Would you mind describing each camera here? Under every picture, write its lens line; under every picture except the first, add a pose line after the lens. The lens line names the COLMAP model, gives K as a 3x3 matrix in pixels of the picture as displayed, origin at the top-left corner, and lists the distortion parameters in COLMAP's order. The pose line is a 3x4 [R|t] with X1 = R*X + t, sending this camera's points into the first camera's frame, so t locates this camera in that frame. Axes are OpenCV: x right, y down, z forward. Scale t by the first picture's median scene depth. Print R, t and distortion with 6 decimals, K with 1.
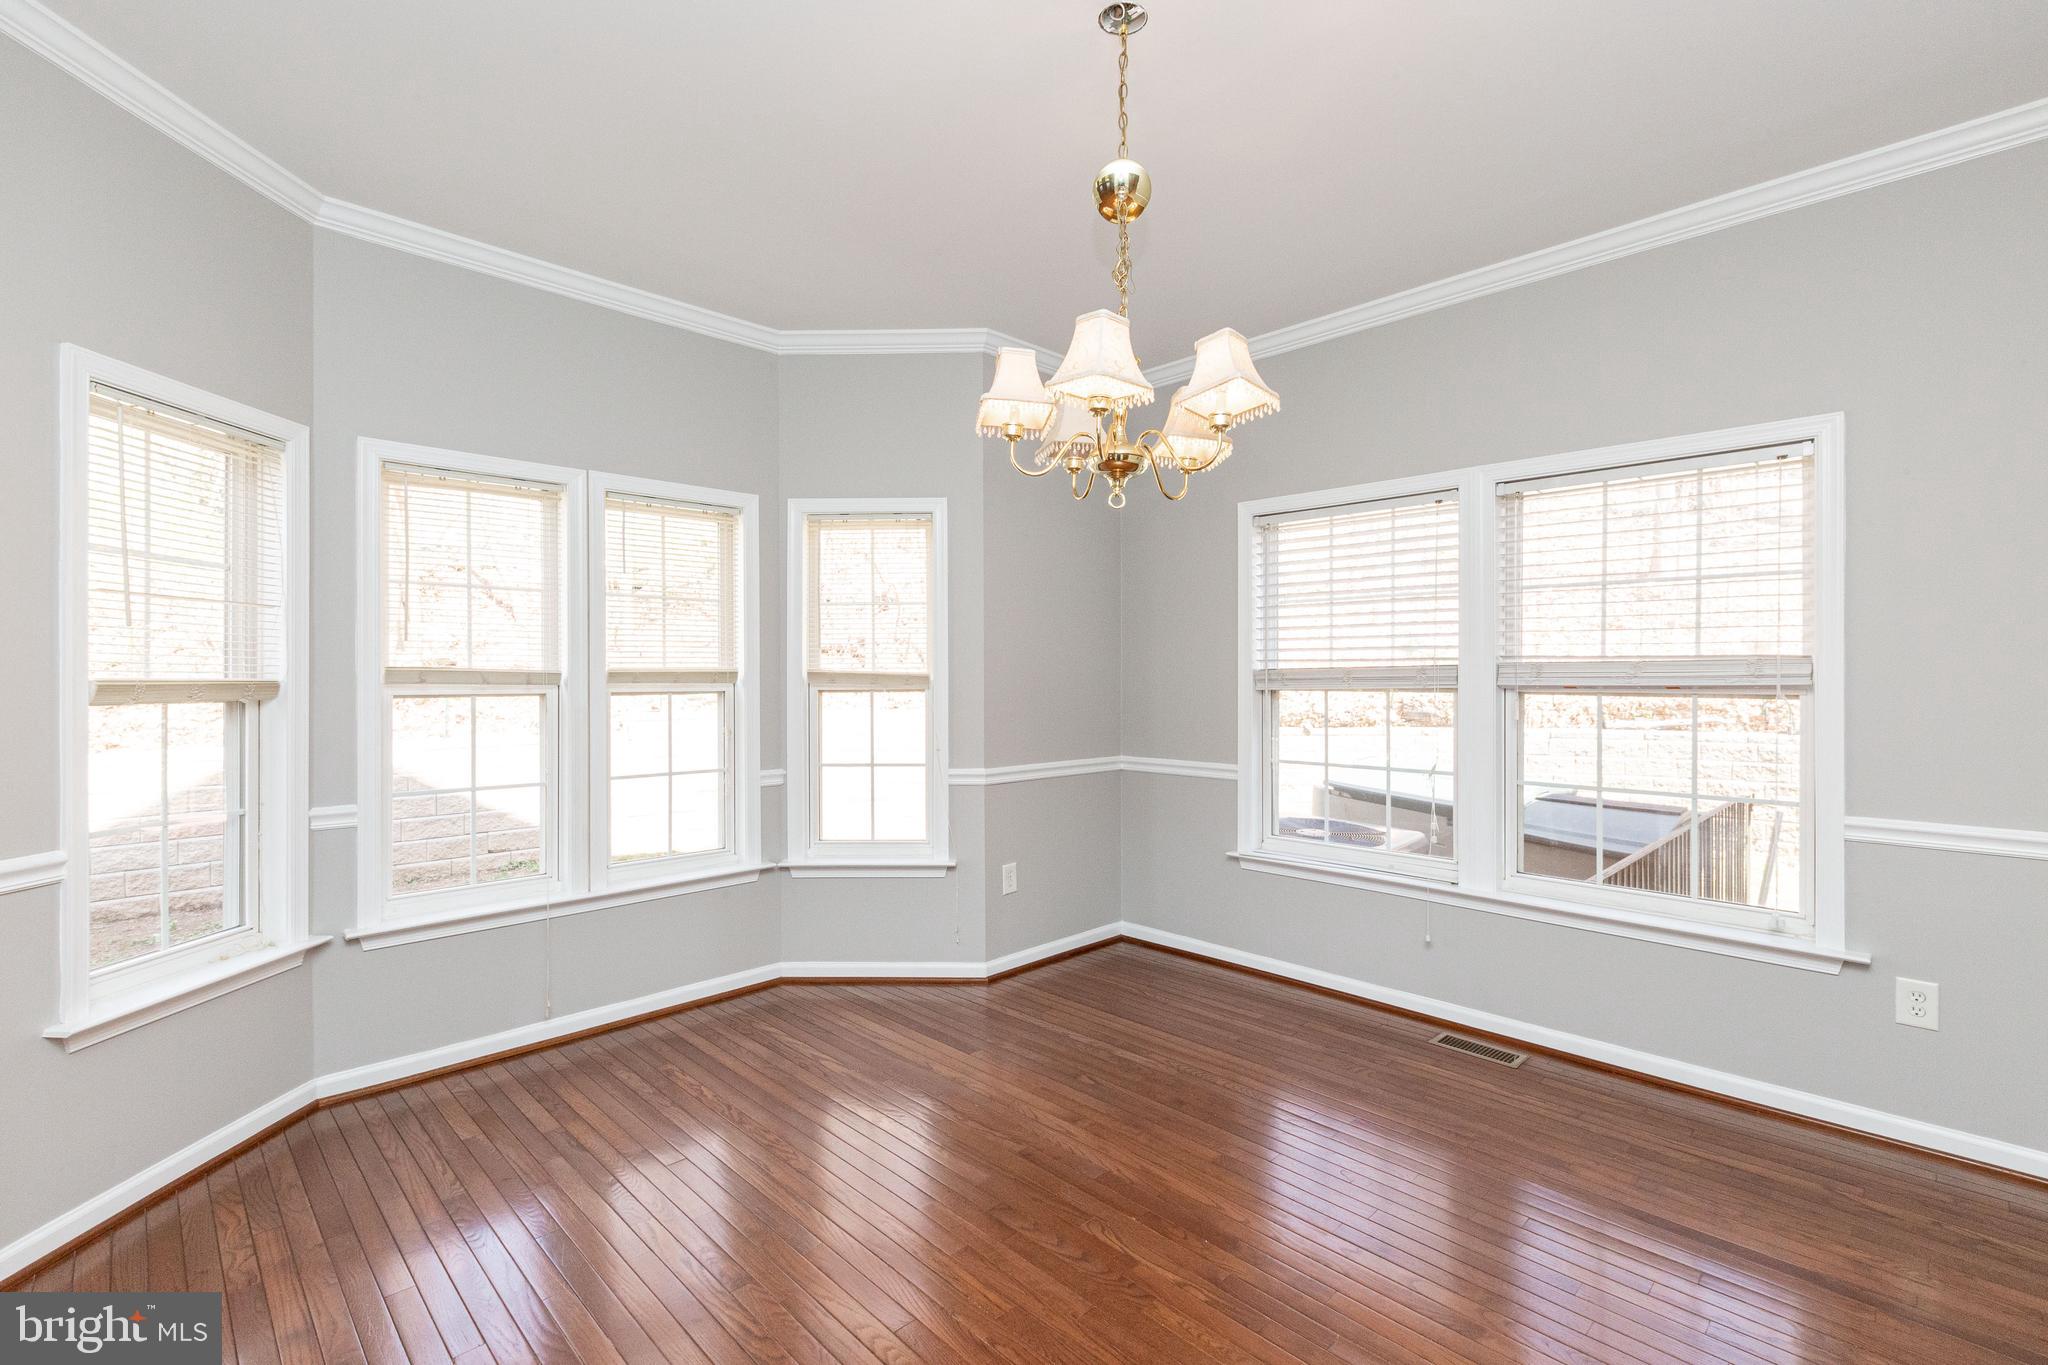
lens RADIAL K [[910.5, 0, 1011.8], [0, 910.5, 678.9], [0, 0, 1]] dist [0.004132, -0.001013]
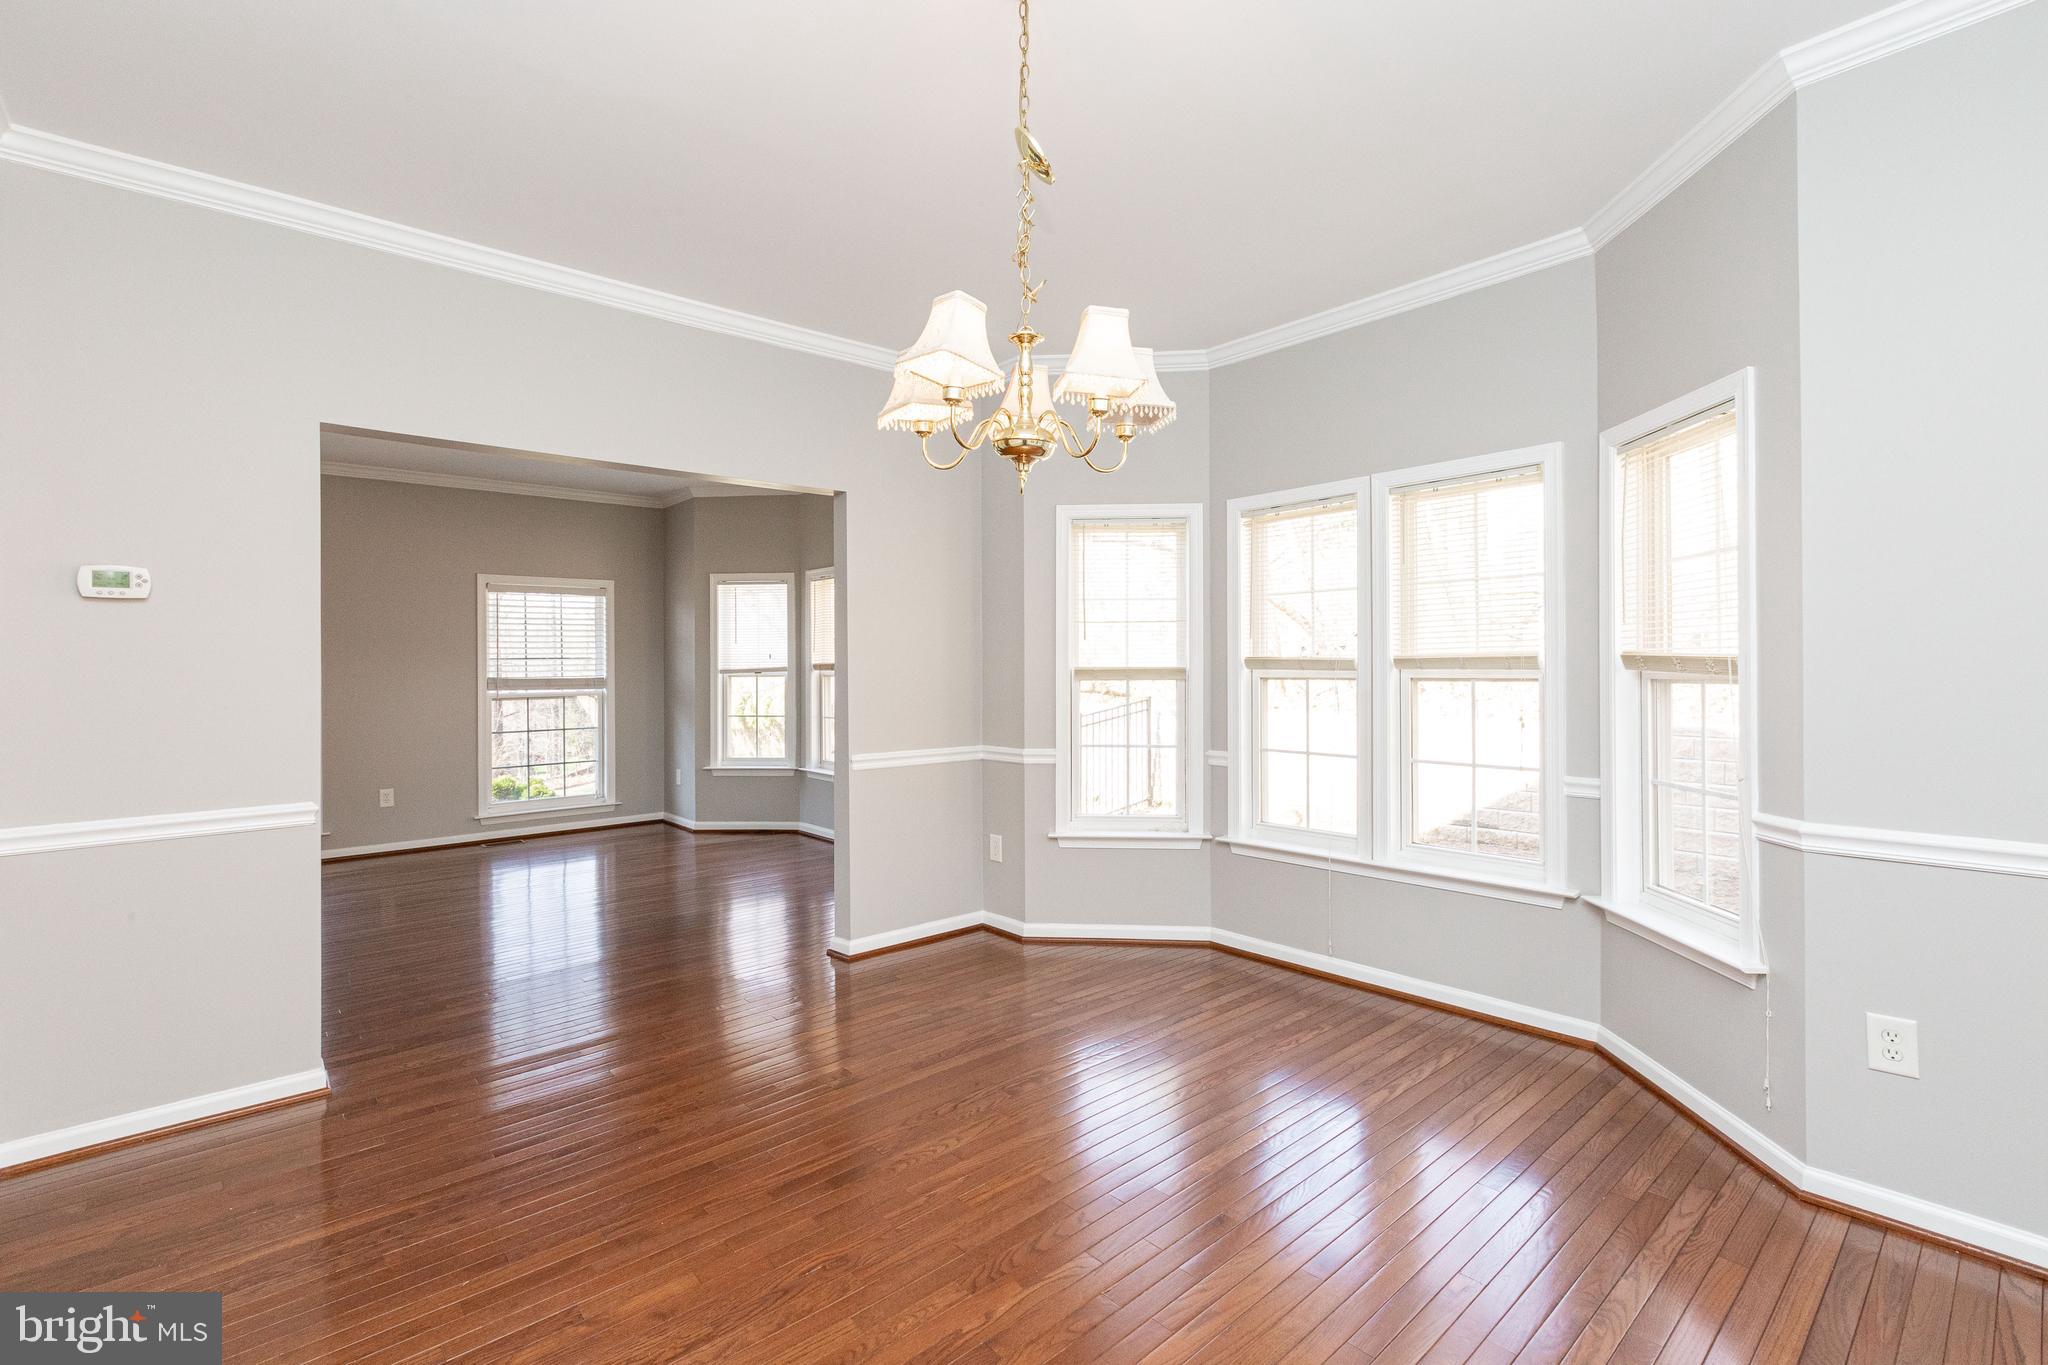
lens RADIAL K [[910.5, 0, 1011.8], [0, 910.5, 678.9], [0, 0, 1]] dist [0.004132, -0.001013]
pose [[-0.064205, 0.013391, -0.997847, 0.734161], [0.010787, 0.999861, 0.012724, -0.003437], [0.997878, -0.009947, -0.064340, 0.718204]]
